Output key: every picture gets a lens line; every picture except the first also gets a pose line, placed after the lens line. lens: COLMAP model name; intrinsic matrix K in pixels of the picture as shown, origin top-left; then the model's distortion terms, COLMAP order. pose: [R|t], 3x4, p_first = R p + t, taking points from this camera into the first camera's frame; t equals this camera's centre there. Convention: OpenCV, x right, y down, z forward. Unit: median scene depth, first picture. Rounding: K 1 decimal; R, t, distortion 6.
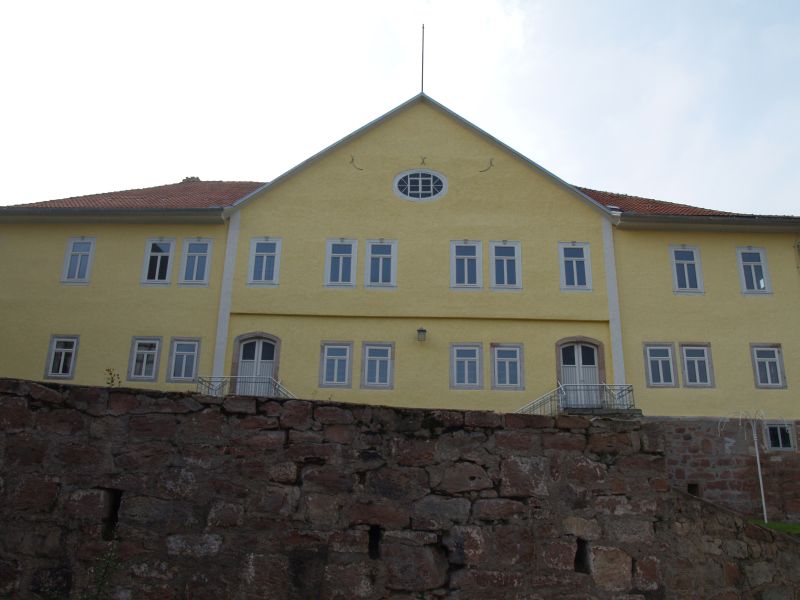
lens RADIAL K [[653.3, 0, 399.1], [0, 653.3, 298.8], [0, 0, 1]] dist [-0.121485, 0.068945]
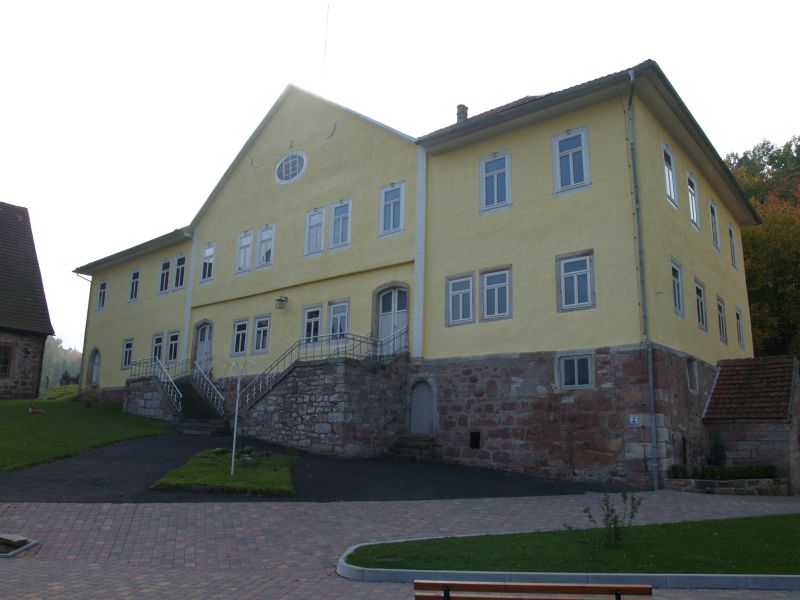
lens RADIAL K [[653.3, 0, 401.3], [0, 653.3, 300.1], [0, 0, 1]] dist [-0.121485, 0.068945]
pose [[0.774308, -0.147529, -0.615372, 0.879460], [0.193960, 0.980969, 0.008878, 0.078354], [0.602351, -0.126232, 0.788187, 0.233259]]
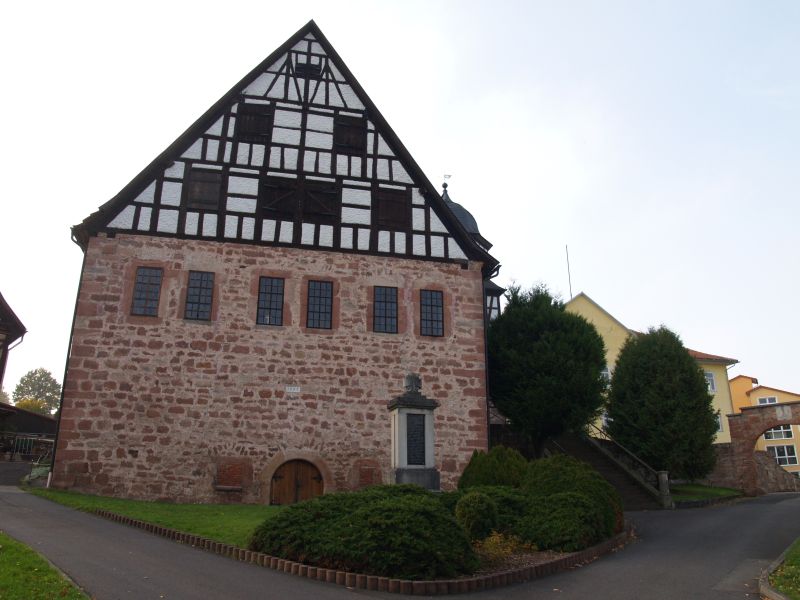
lens RADIAL K [[653.3, 0, 403.0], [0, 653.3, 298.9], [0, 0, 1]] dist [-0.121485, 0.068945]
pose [[0.962775, 0.062854, 0.262896, -1.215983], [-0.059253, 0.998009, -0.021610, -0.236538], [-0.263731, 0.005228, 0.964582, -1.011031]]
